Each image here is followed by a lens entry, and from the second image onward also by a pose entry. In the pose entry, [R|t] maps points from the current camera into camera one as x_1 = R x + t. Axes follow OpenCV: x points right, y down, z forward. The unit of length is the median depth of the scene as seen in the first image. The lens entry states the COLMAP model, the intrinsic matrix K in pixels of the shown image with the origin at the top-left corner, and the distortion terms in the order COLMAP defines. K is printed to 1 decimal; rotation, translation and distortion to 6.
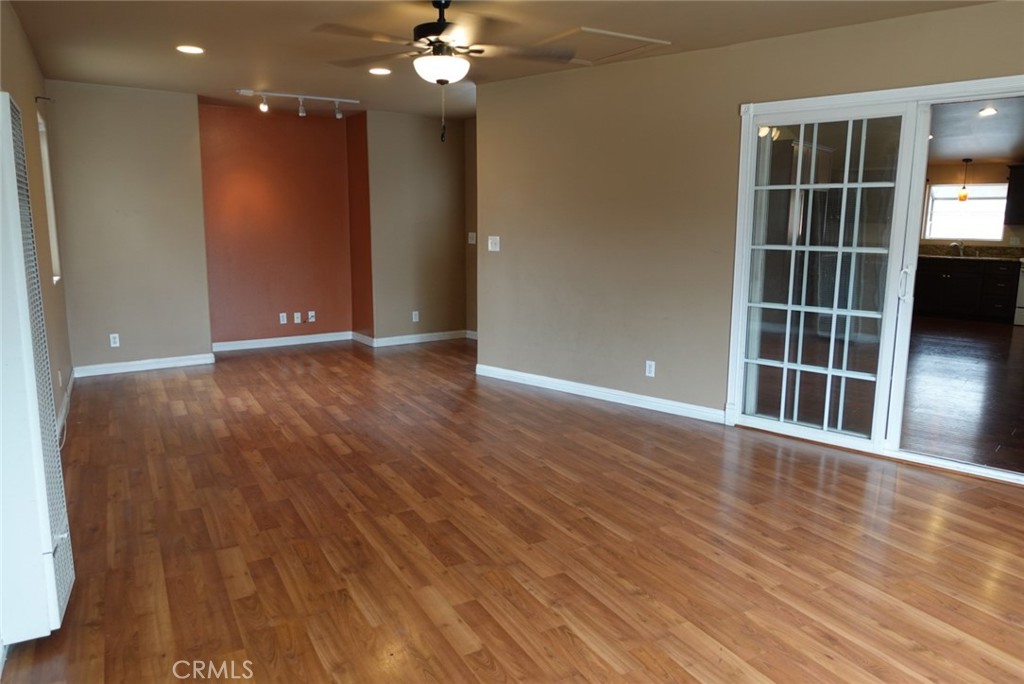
lens RADIAL K [[715.8, 0, 513.7], [0, 715.8, 341.3], [0, 0, 1]] dist [-0.001166, 0.007135]
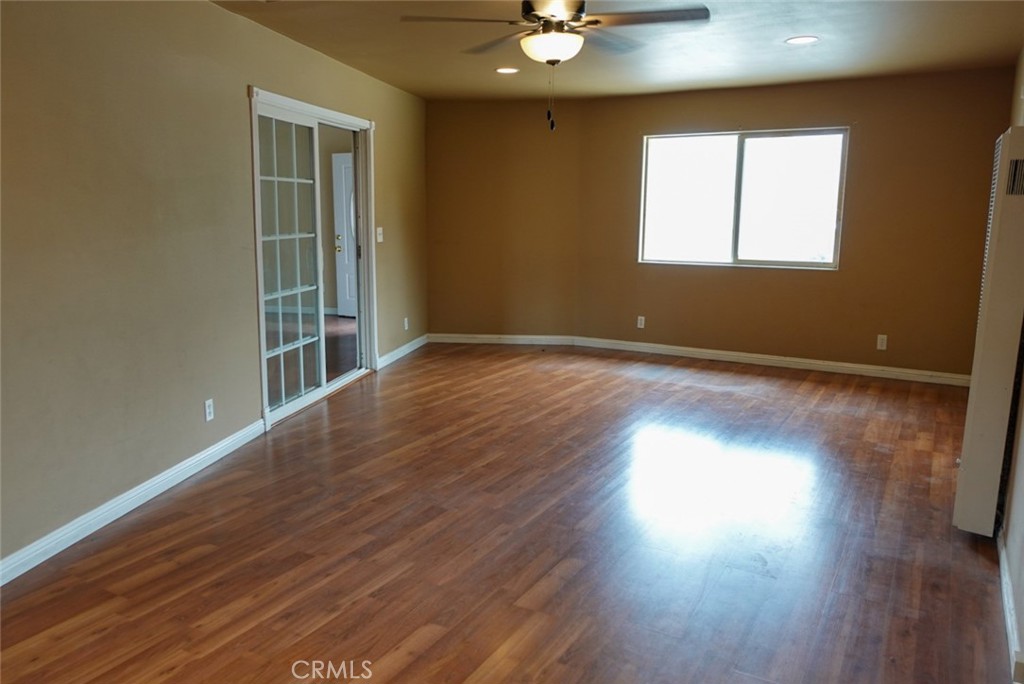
lens RADIAL K [[715.8, 0, 513.0], [0, 715.8, 339.1], [0, 0, 1]] dist [-0.001166, 0.007135]
pose [[-0.499615, -0.163144, 0.850746, -0.698406], [0.137129, 0.954826, 0.263635, -0.220583], [-0.855325, 0.248378, -0.454673, 1.207256]]
